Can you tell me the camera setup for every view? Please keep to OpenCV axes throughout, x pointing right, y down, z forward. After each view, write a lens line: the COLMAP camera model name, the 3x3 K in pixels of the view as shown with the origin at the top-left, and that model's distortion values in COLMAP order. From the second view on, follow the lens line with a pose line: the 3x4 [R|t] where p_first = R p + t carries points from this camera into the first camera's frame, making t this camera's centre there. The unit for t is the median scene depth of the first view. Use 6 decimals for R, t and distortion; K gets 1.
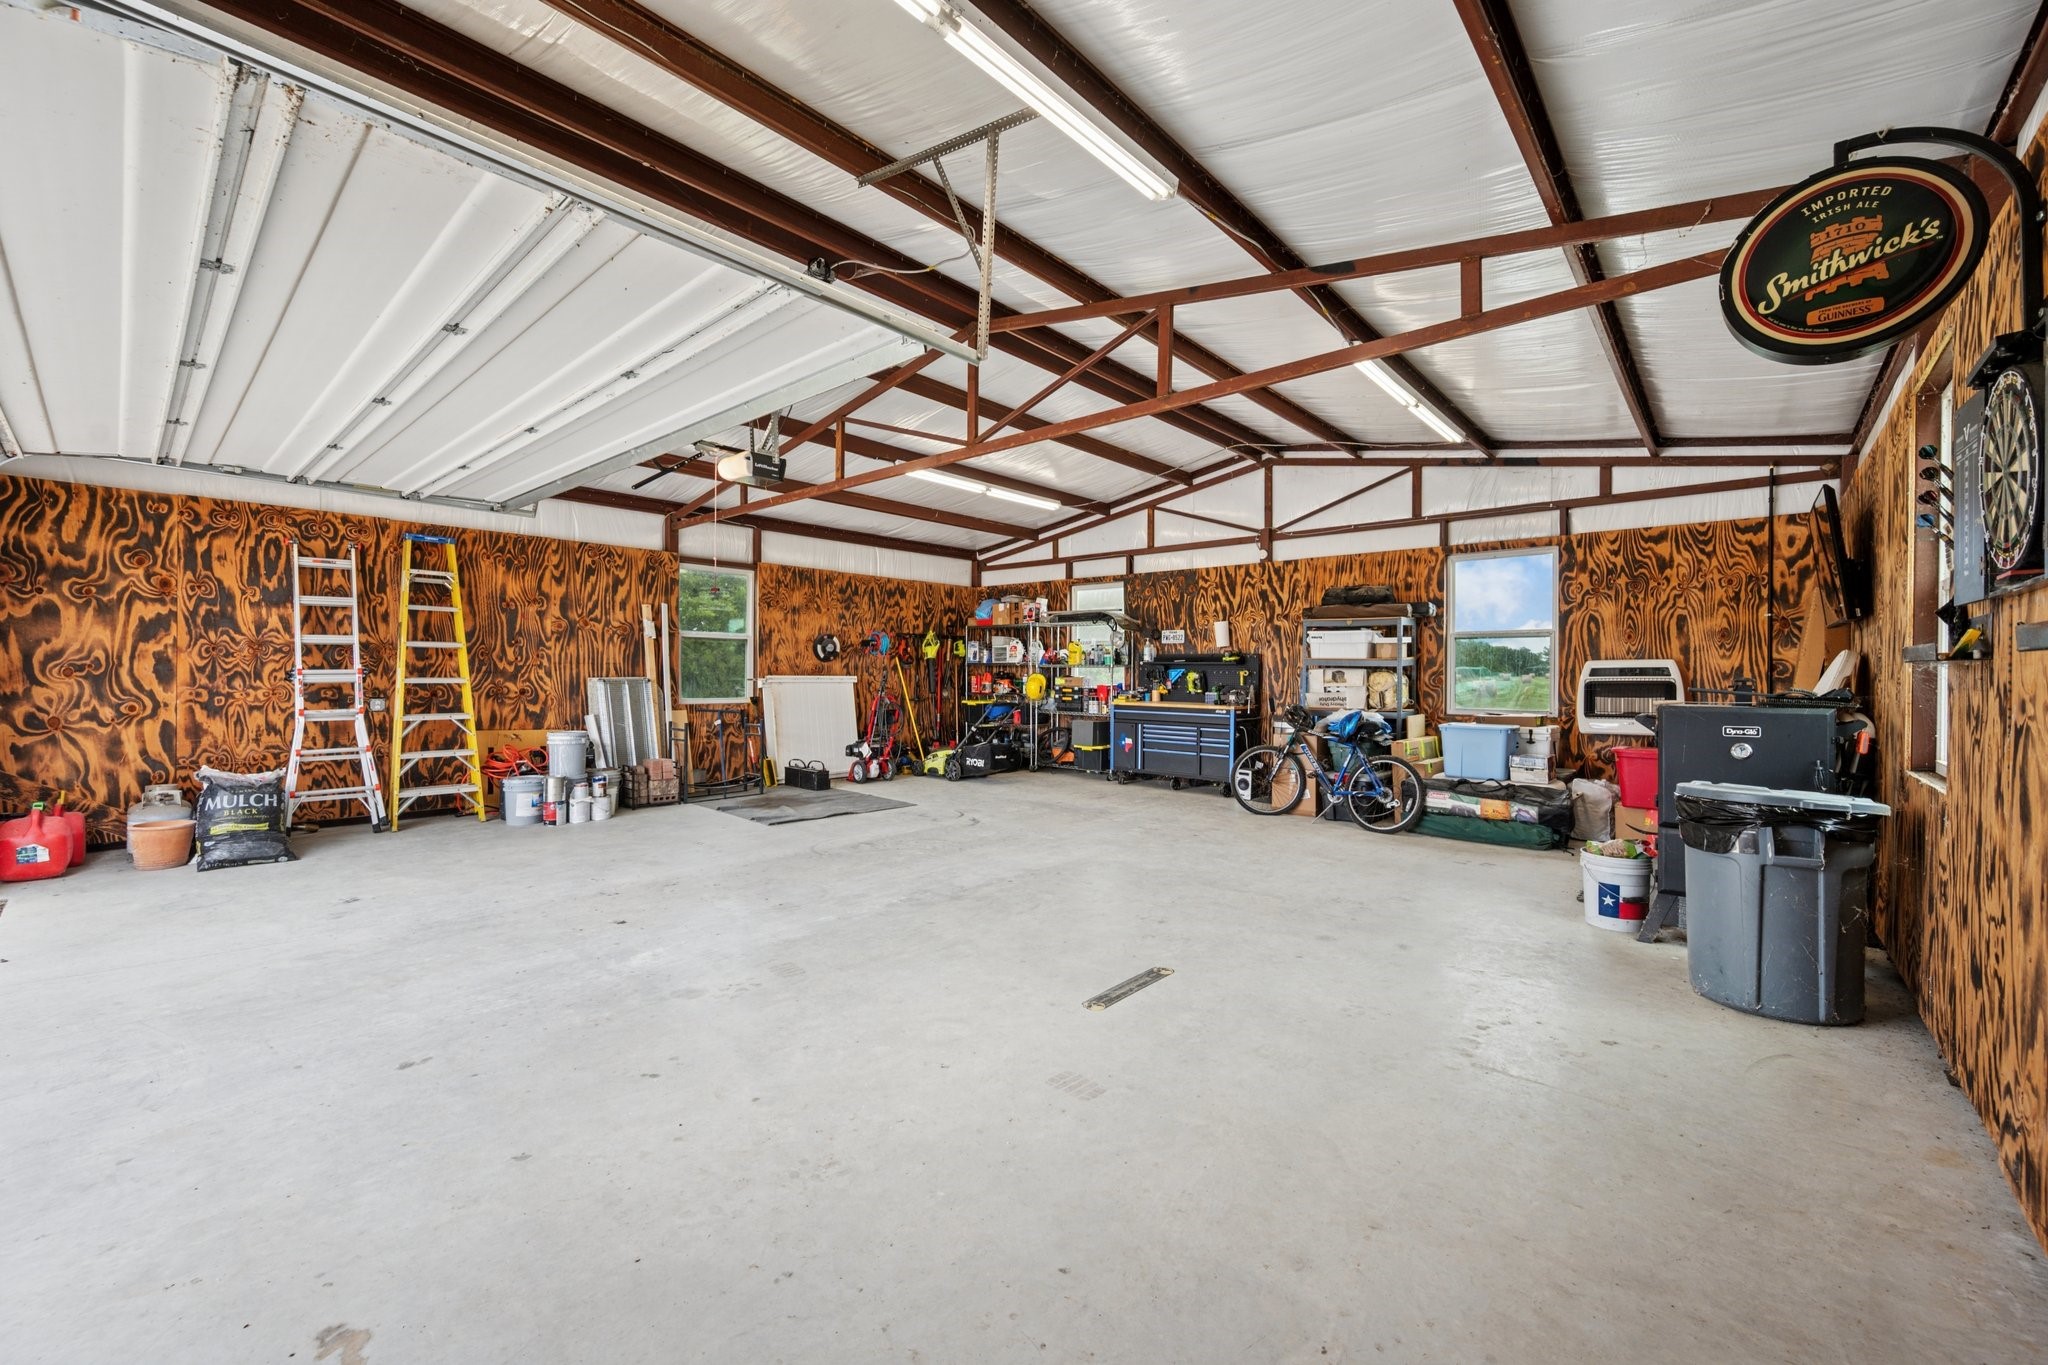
lens RADIAL K [[815.4, 0, 1027.5], [0, 815.4, 688.1], [0, 0, 1]] dist [-0.000025, 0.000119]
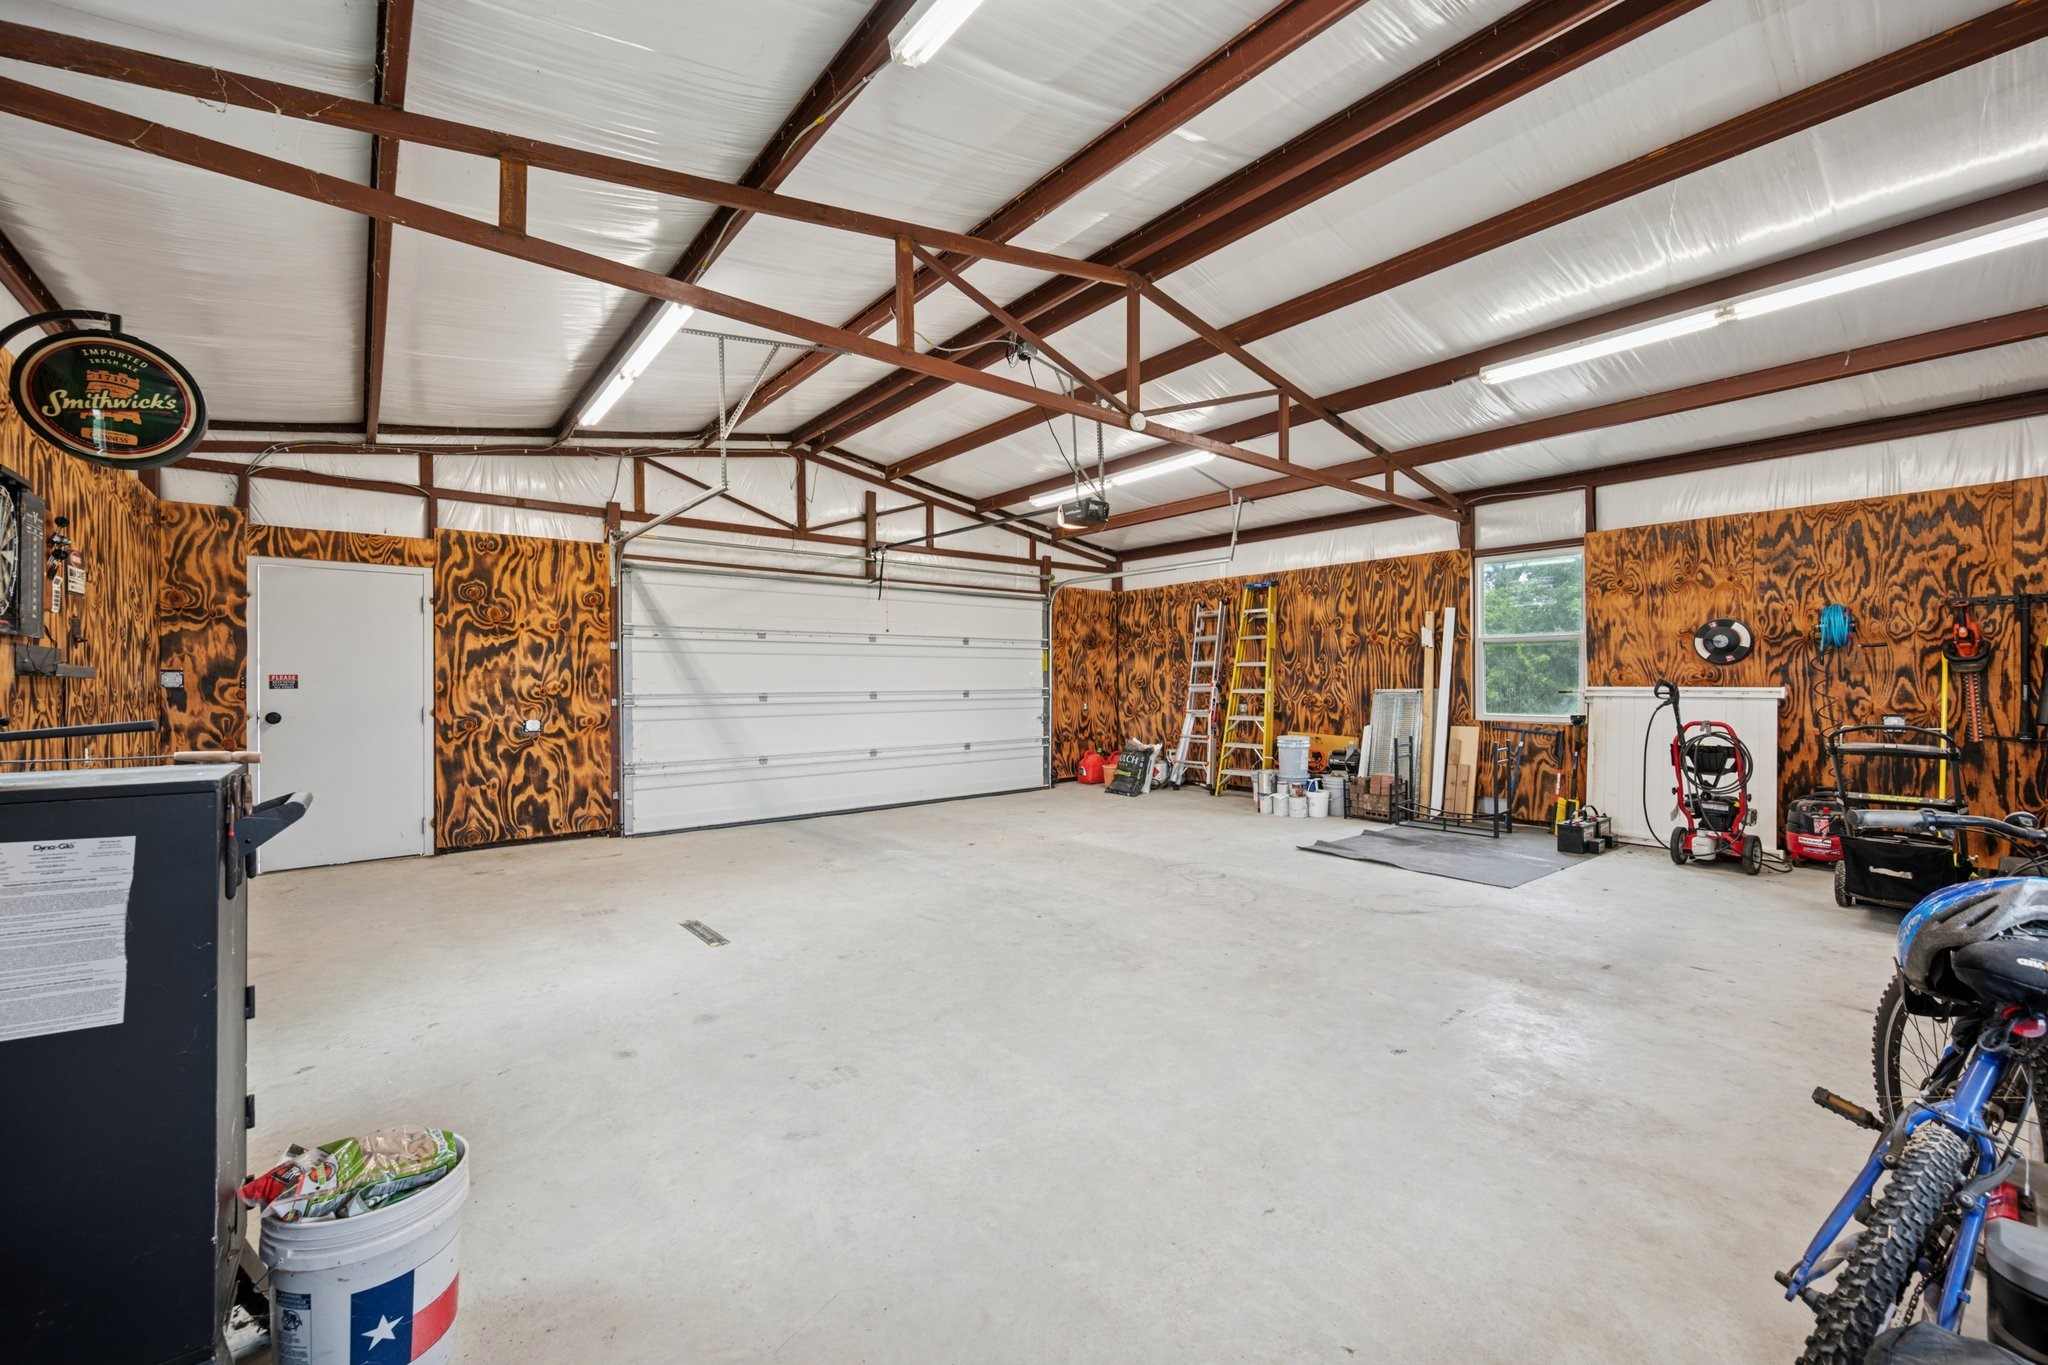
lens RADIAL K [[815.4, 0, 1028.9], [0, 815.4, 677.9], [0, 0, 1]] dist [-0.000025, 0.000119]
pose [[-0.154419, -0.011626, -0.987937, 0.574147], [-0.013256, 0.999865, -0.009695, -0.011465], [0.987916, 0.011599, -0.154553, 0.741979]]
